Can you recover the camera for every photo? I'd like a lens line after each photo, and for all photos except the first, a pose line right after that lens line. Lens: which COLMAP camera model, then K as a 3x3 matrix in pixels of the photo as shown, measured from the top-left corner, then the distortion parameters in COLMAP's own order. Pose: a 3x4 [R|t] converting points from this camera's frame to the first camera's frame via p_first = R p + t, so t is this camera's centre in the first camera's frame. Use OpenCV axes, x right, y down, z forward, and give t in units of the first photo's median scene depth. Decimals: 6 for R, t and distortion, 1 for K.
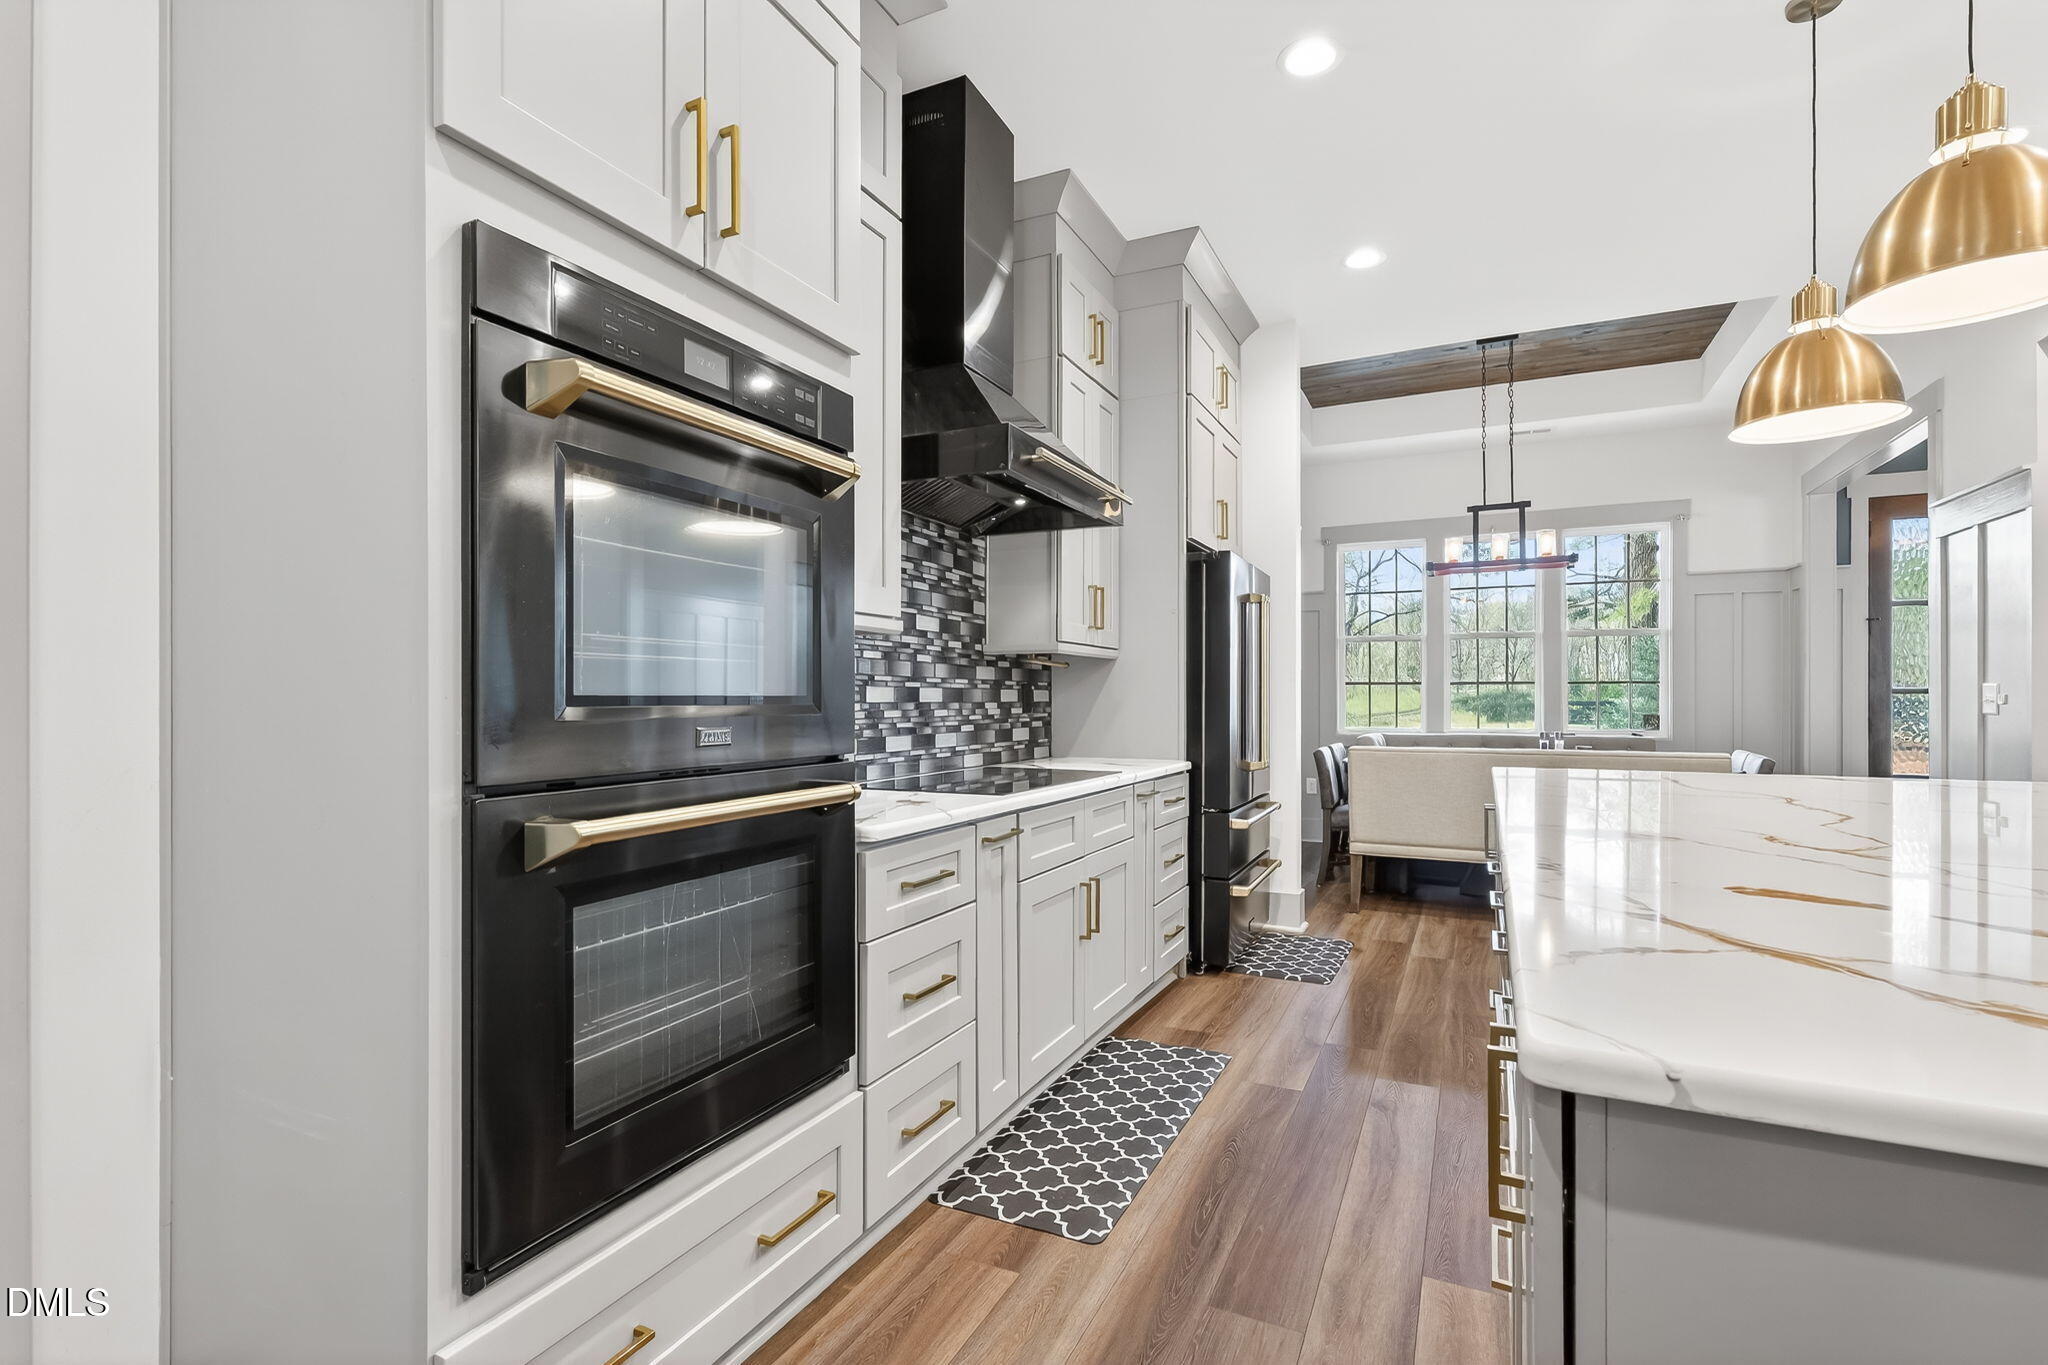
lens RADIAL K [[921.4, 0, 1028.9], [0, 921.4, 695.2], [0, 0, 1]] dist [-0.000661, 0.001337]
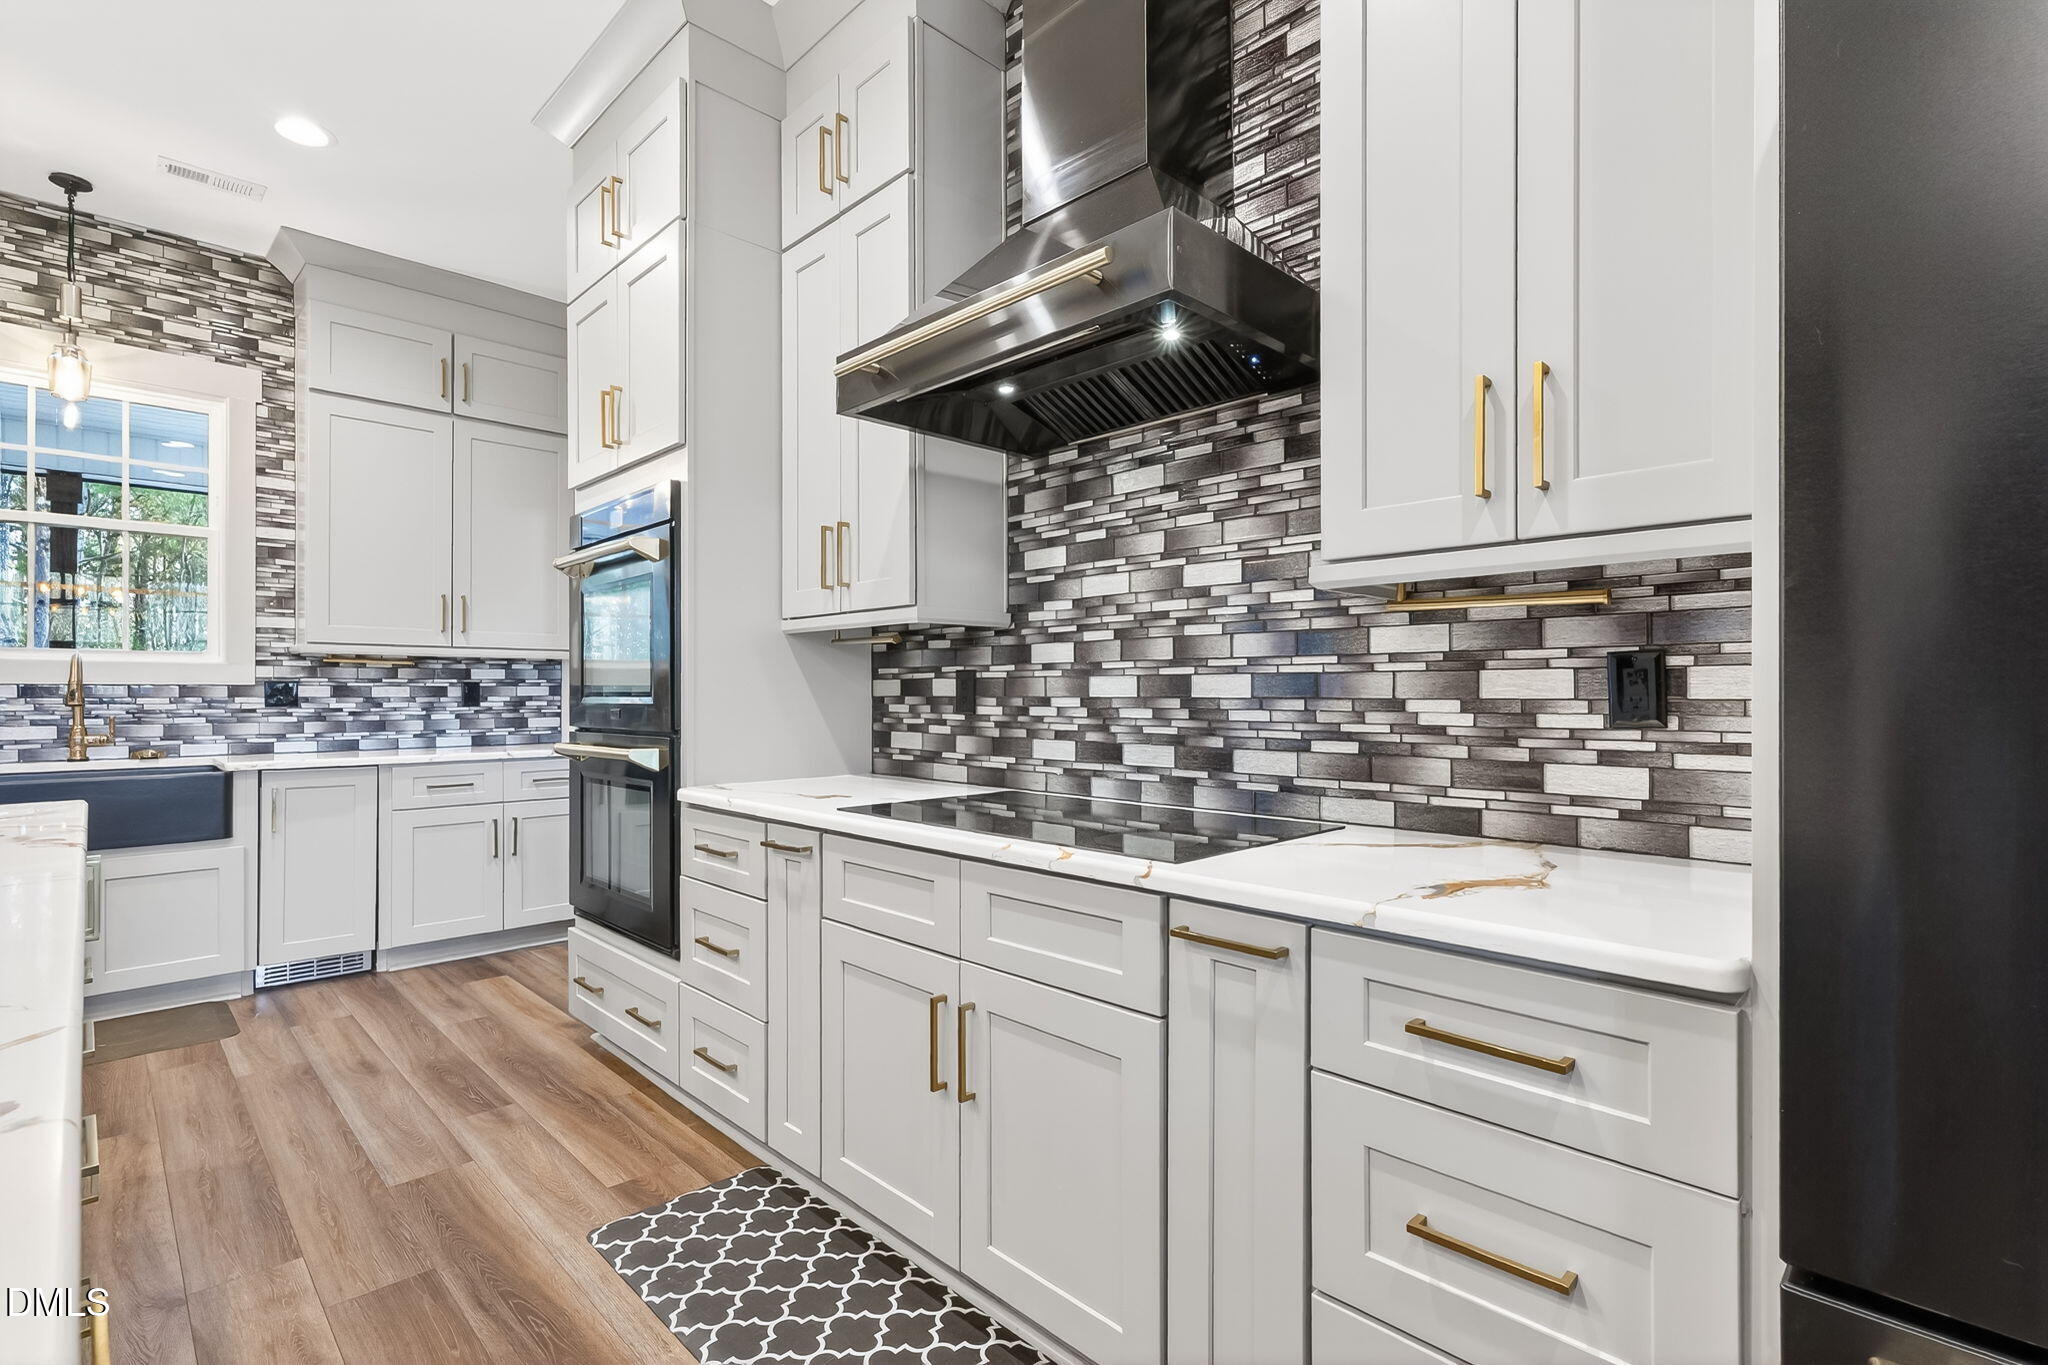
lens RADIAL K [[921.4, 0, 1015.4], [0, 921.4, 687.9], [0, 0, 1]] dist [-0.000661, 0.001337]
pose [[-0.319850, -0.002062, -0.947466, 0.546070], [0.005988, 0.999973, -0.004198, 0.002699], [0.947449, -0.007016, -0.319829, 1.095574]]
